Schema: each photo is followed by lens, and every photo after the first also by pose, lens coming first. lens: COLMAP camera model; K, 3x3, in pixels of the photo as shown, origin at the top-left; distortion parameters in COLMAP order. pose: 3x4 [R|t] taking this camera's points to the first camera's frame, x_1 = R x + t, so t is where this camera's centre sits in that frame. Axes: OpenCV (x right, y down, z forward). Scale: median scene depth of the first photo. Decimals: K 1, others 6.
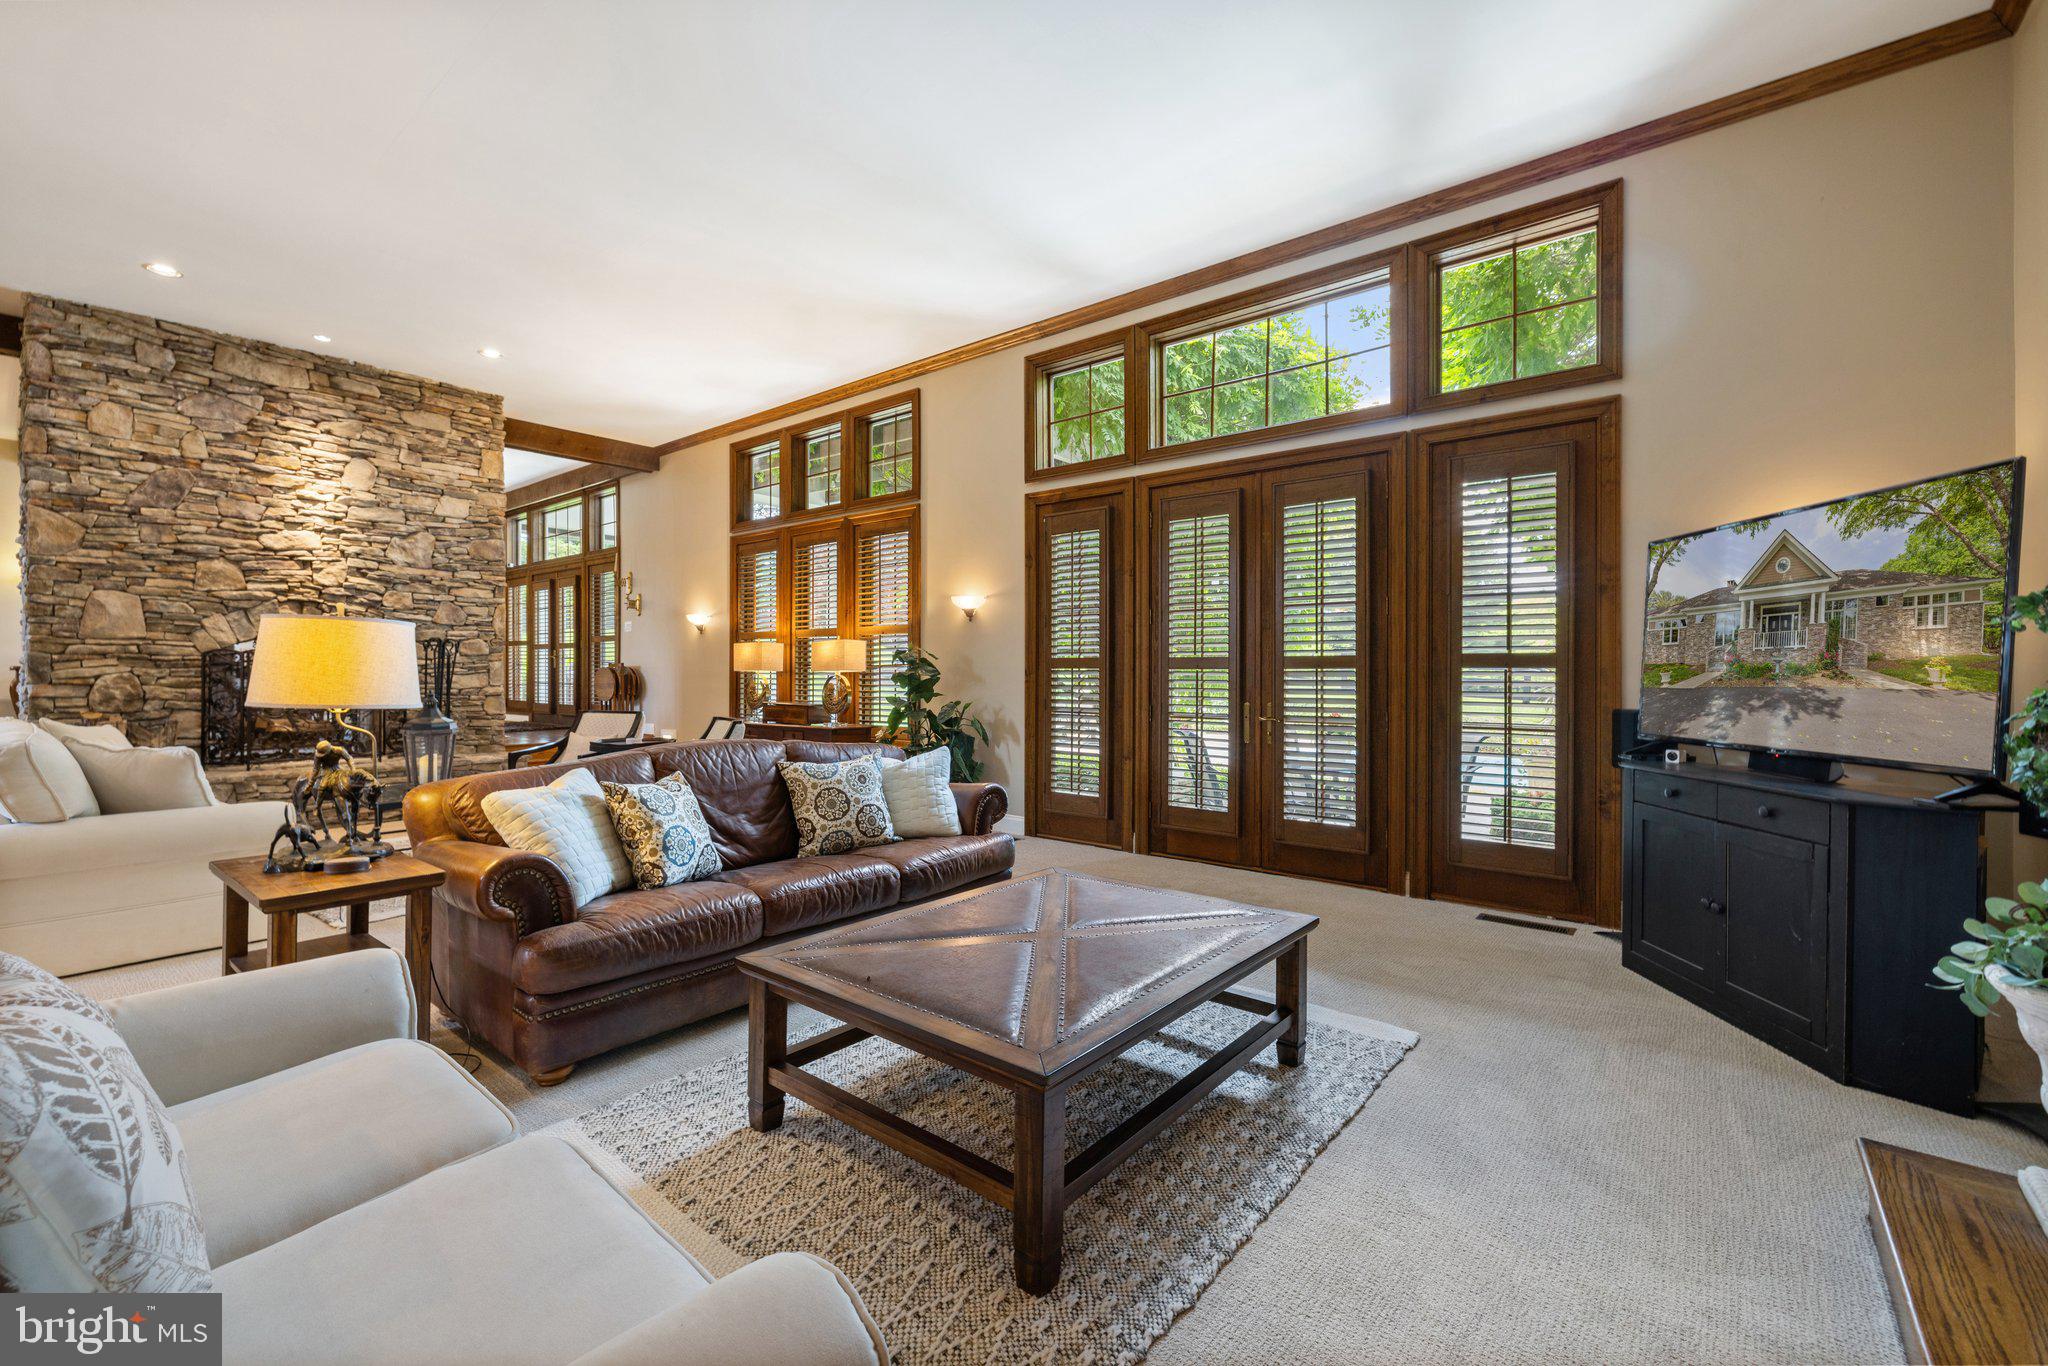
lens RADIAL K [[862.6, 0, 1007.5], [0, 862.6, 673.1], [0, 0, 1]] dist [-0.004325, -0.000057]
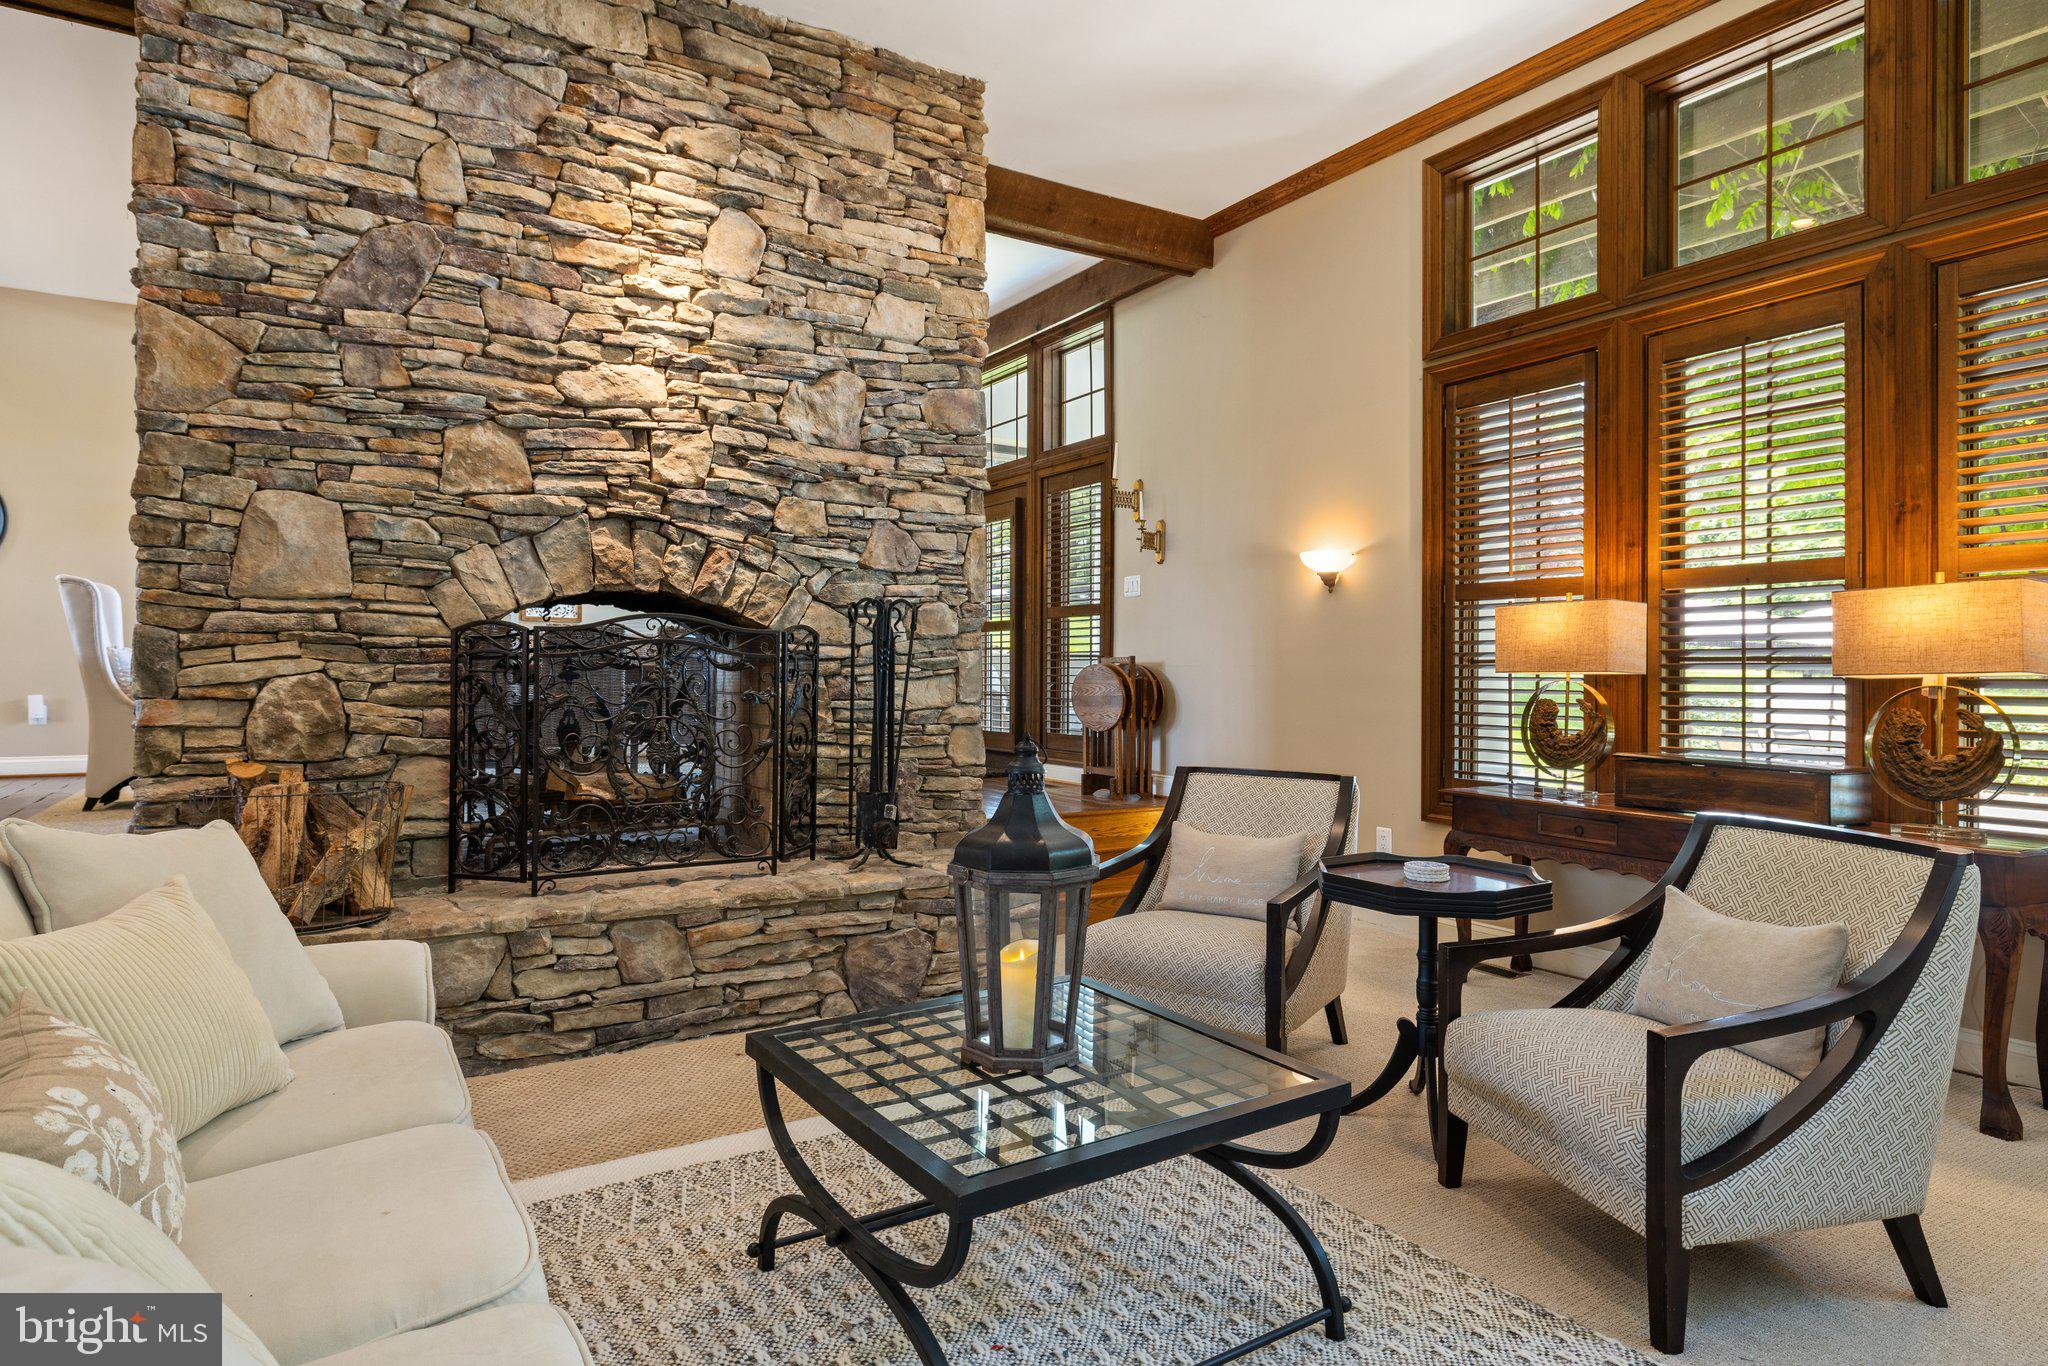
lens RADIAL K [[1157.0, 0, 1007.7], [0, 1157.0, 665.2], [0, 0, 1]] dist [-0.001213, -0.001269]
pose [[0.945941, 0.000950, -0.324338, -0.444562], [-0.003775, 0.999960, -0.008081, -0.001041], [0.324317, 0.008868, 0.945907, 0.497685]]
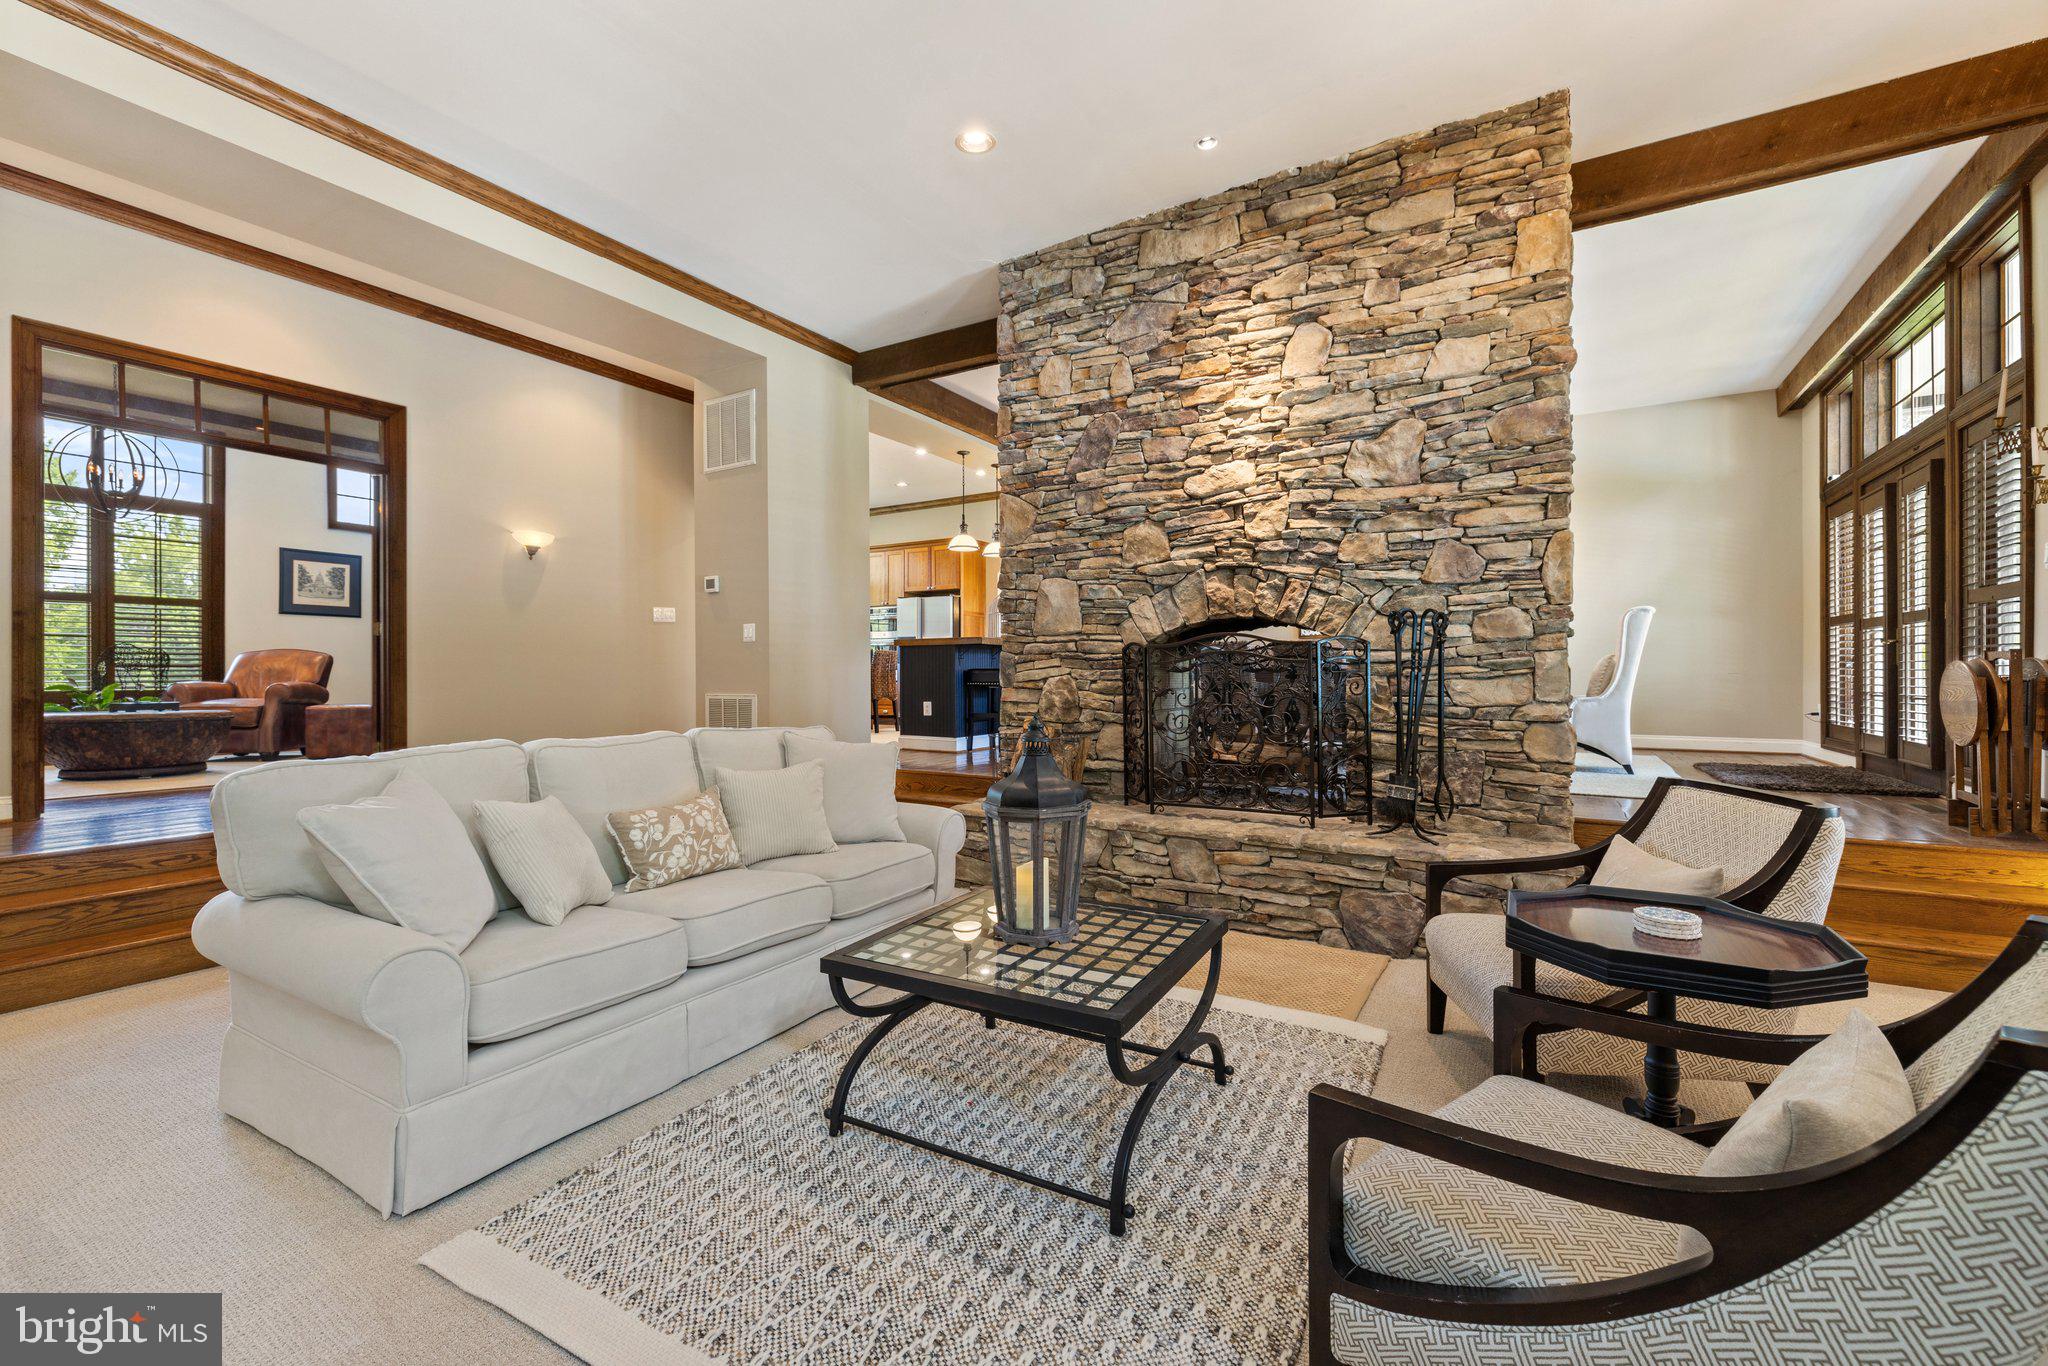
lens RADIAL K [[862.6, 0, 995.4], [0, 862.6, 677.9], [0, 0, 1]] dist [-0.004325, -0.000057]
pose [[0.127012, 0.003910, -0.991894, -0.188060], [0.000334, 0.999992, 0.003985, -0.000965], [0.991901, -0.000837, 0.127009, 0.755797]]
